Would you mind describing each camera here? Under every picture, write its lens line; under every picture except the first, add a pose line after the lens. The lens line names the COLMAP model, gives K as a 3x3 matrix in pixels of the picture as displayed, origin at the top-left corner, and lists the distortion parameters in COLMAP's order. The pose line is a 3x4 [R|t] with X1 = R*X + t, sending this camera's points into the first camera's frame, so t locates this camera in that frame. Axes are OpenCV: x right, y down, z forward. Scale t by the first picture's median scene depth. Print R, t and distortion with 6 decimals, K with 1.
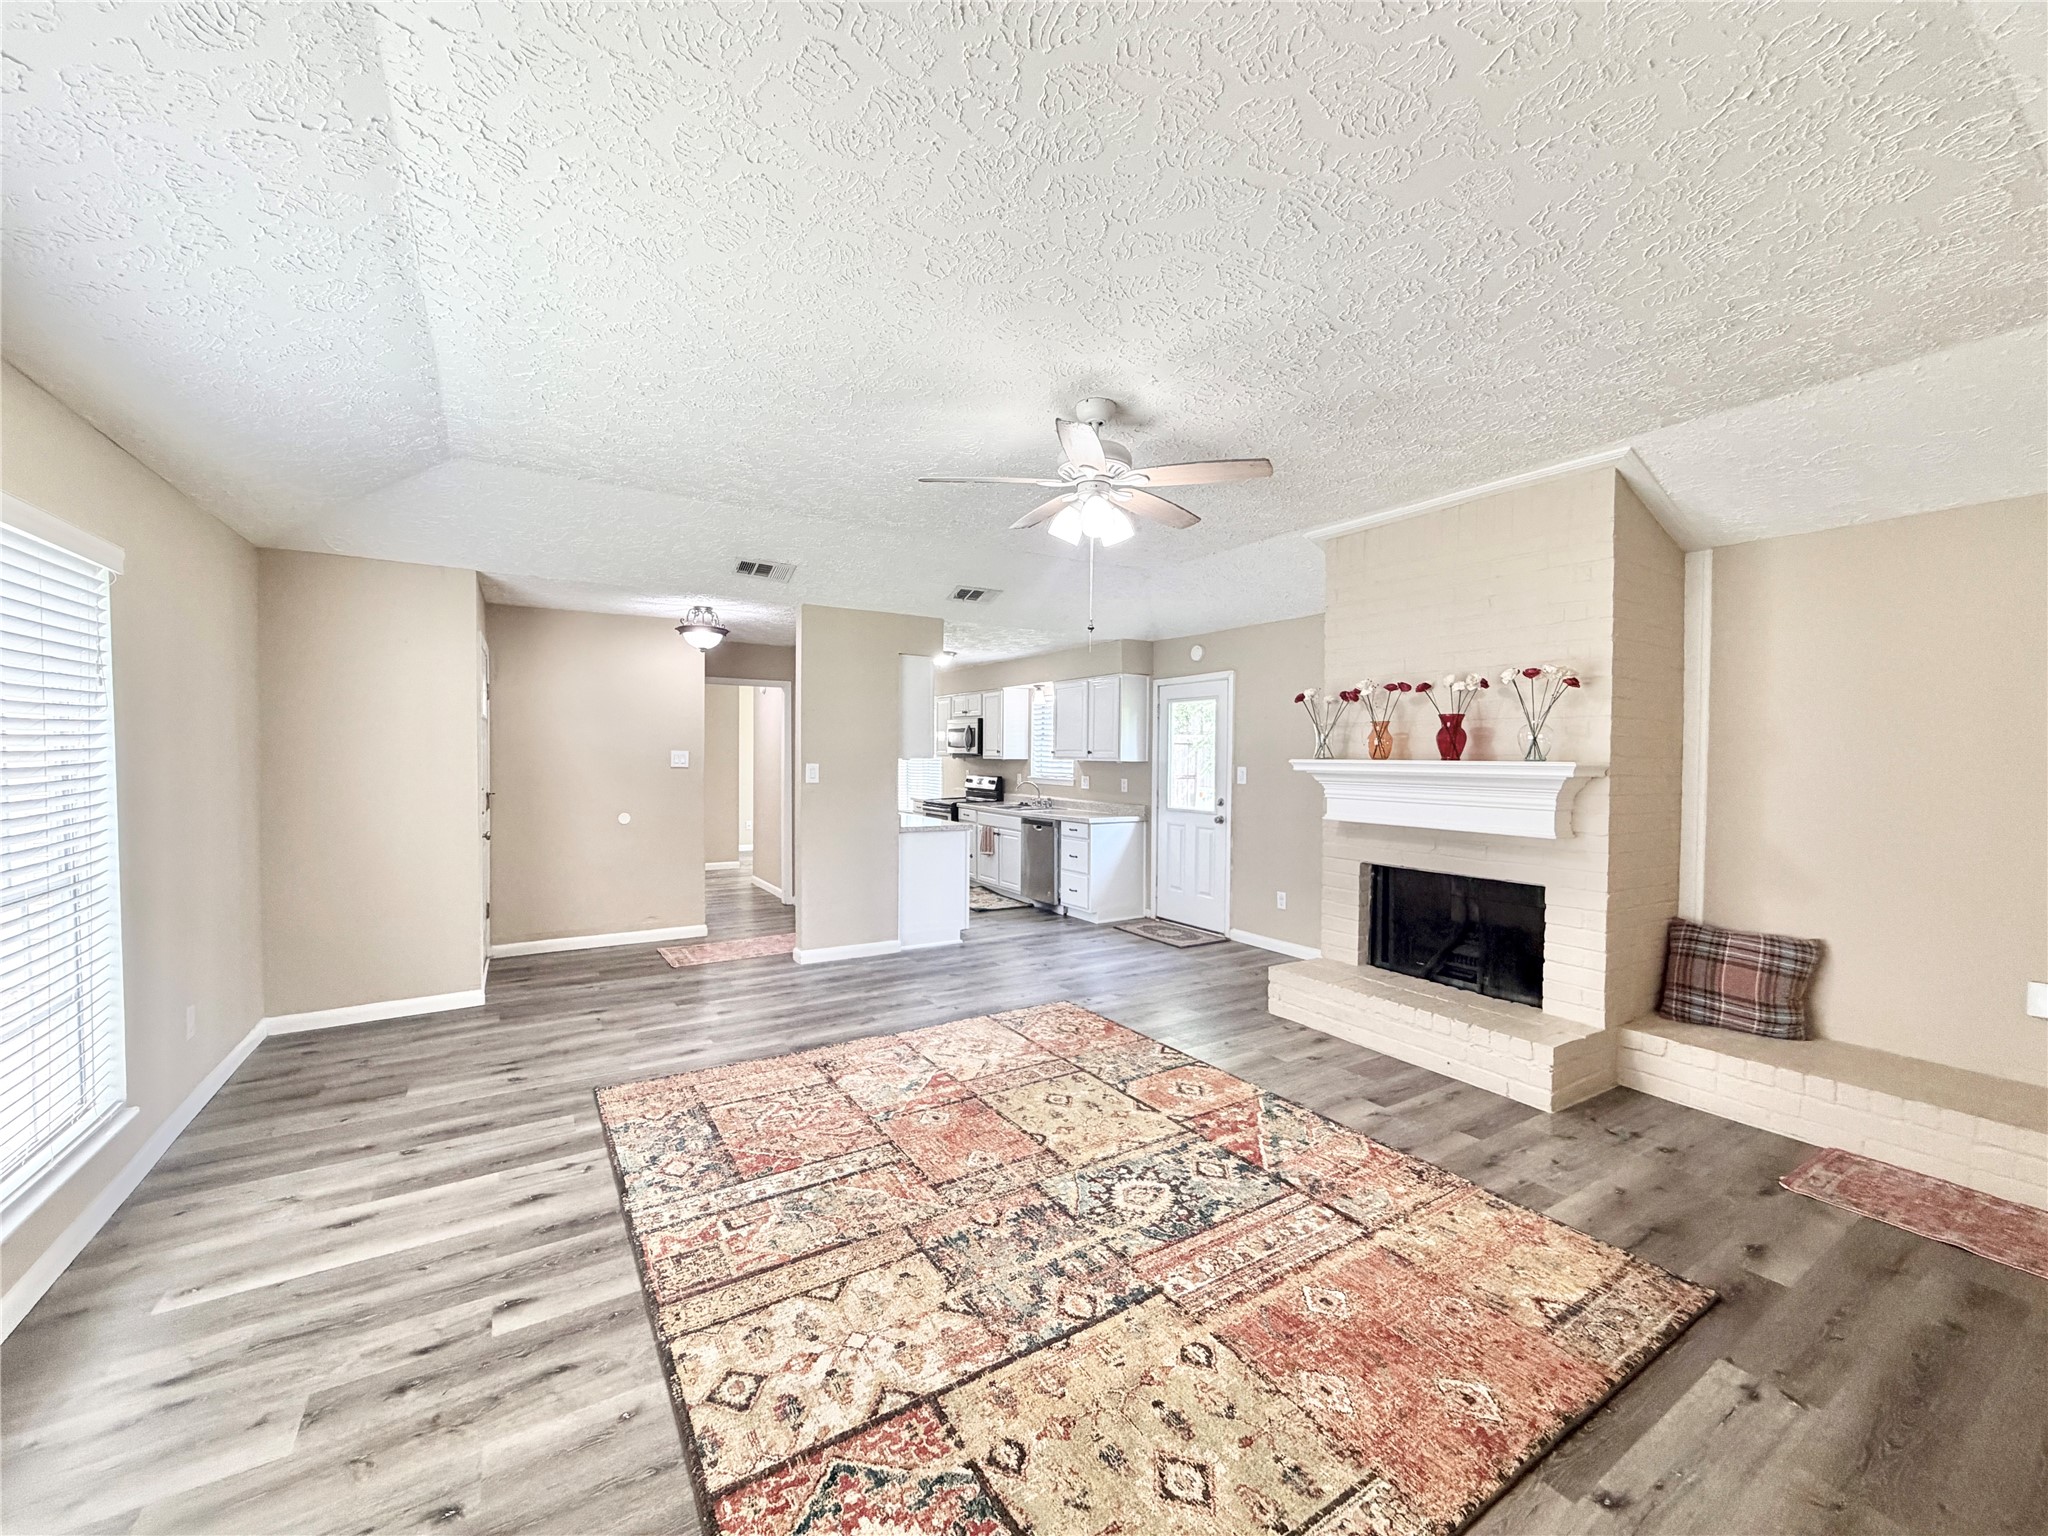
lens RADIAL K [[811.7, 0, 1018.2], [0, 811.7, 769.3], [0, 0, 1]] dist [0.001629, -0.000412]
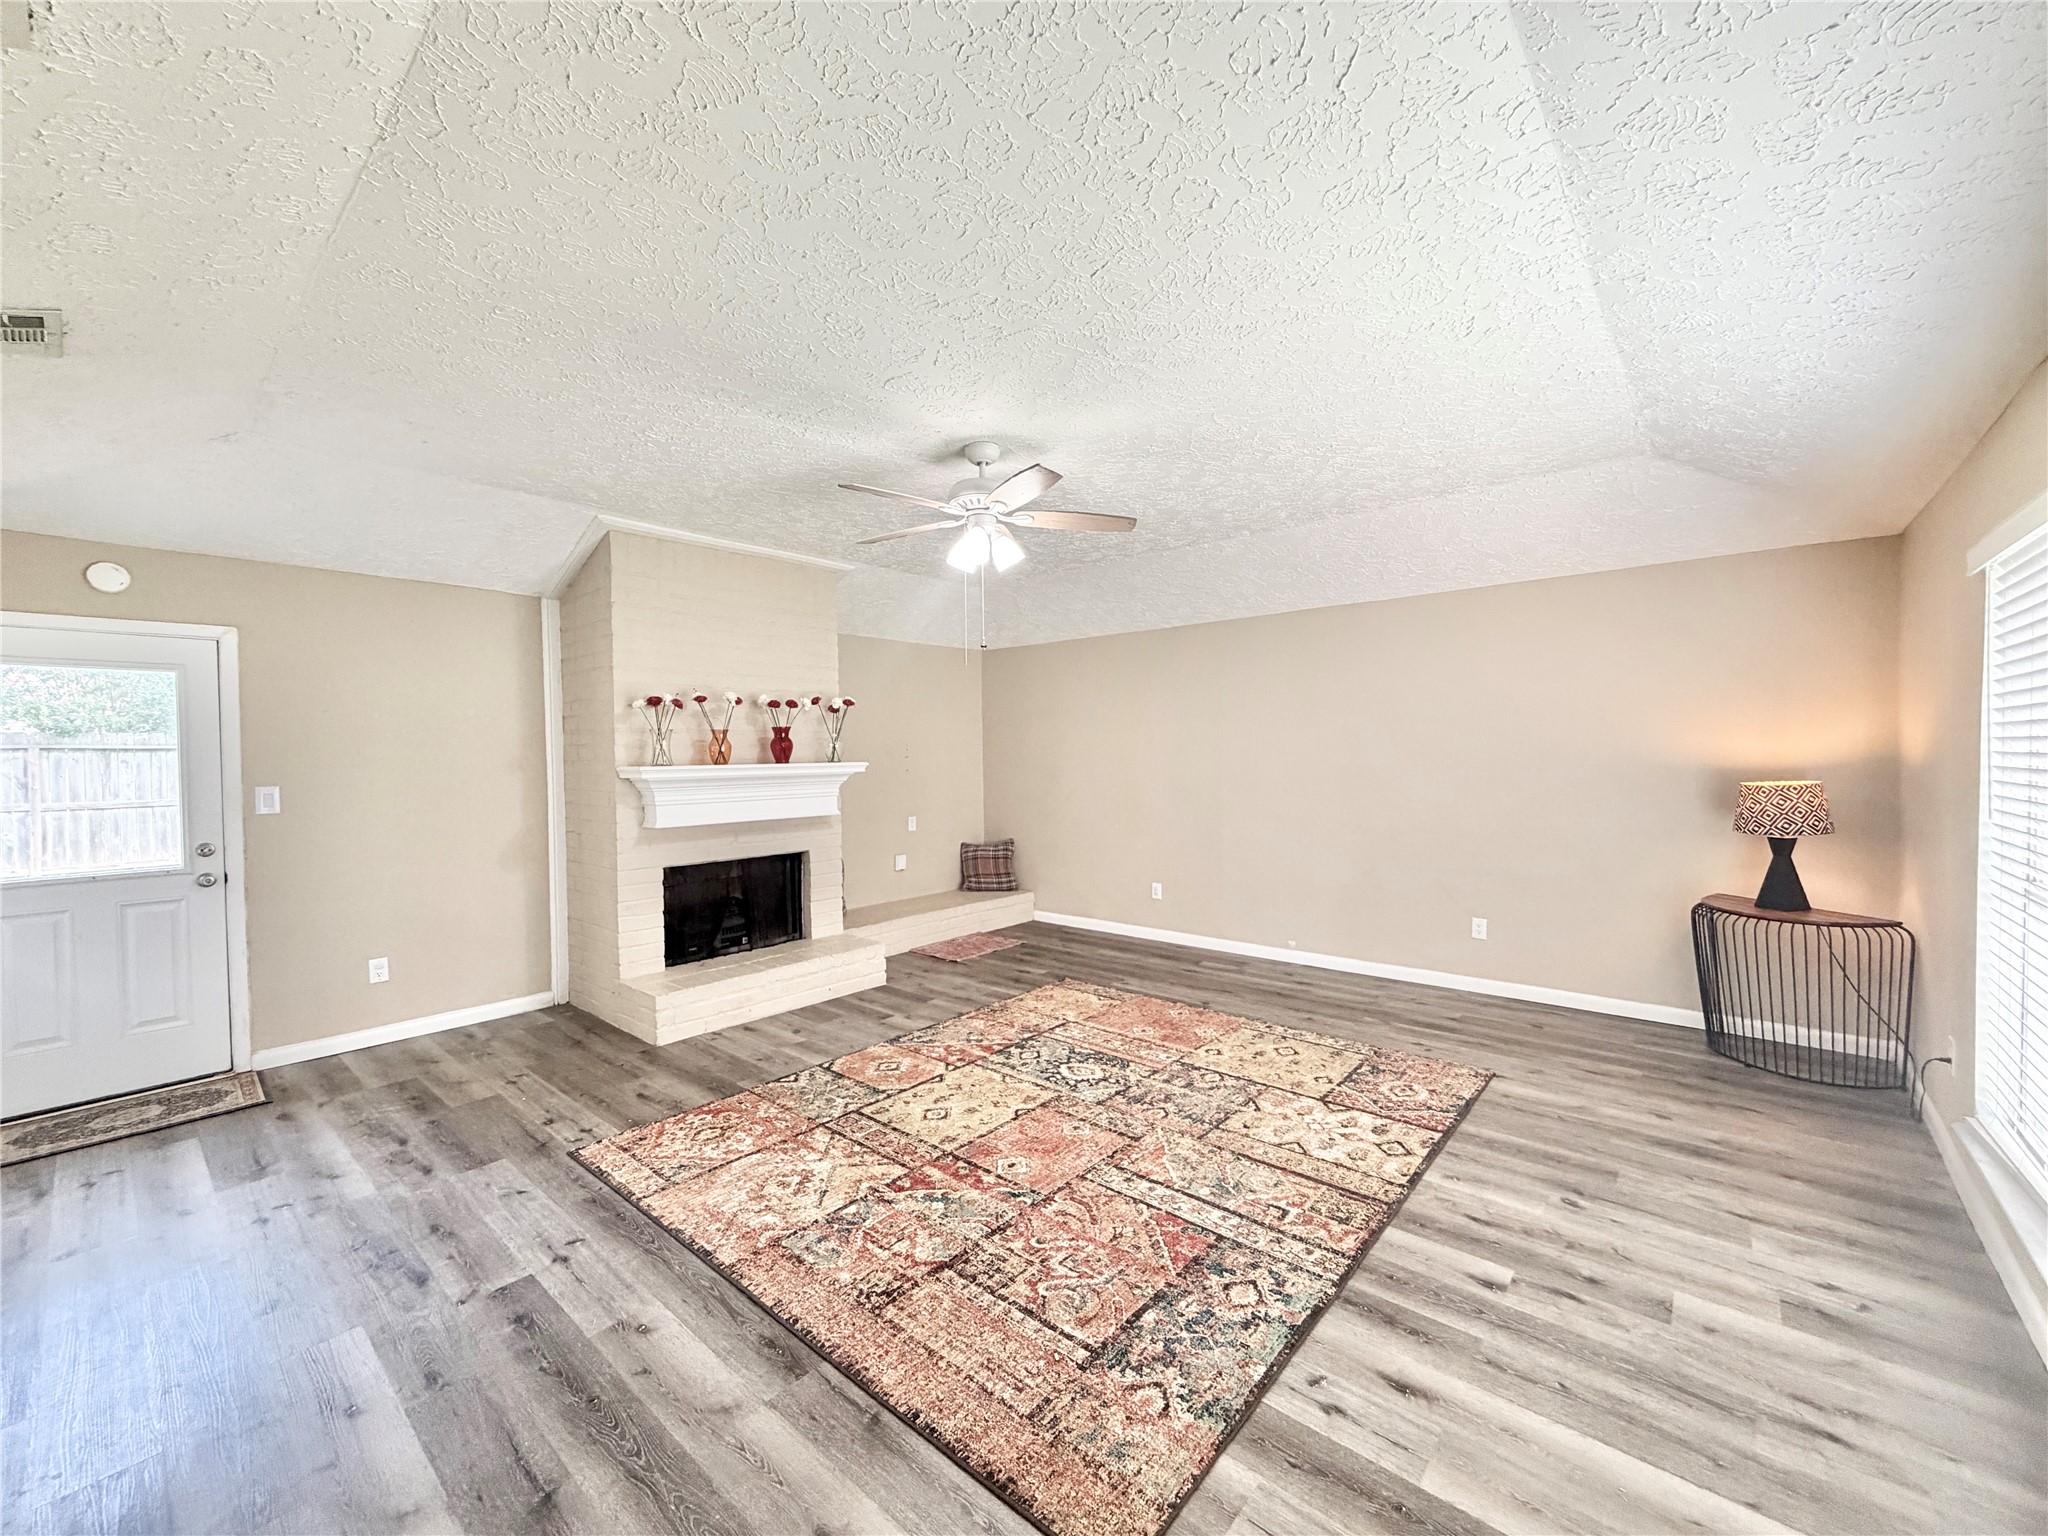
lens RADIAL K [[811.7, 0, 1018.9], [0, 811.7, 767.5], [0, 0, 1]] dist [0.001629, -0.000412]
pose [[-0.285719, -0.019420, 0.958117, -1.124084], [0.028770, 0.999170, 0.028832, -0.044088], [-0.957881, 0.035803, -0.284924, 1.446994]]
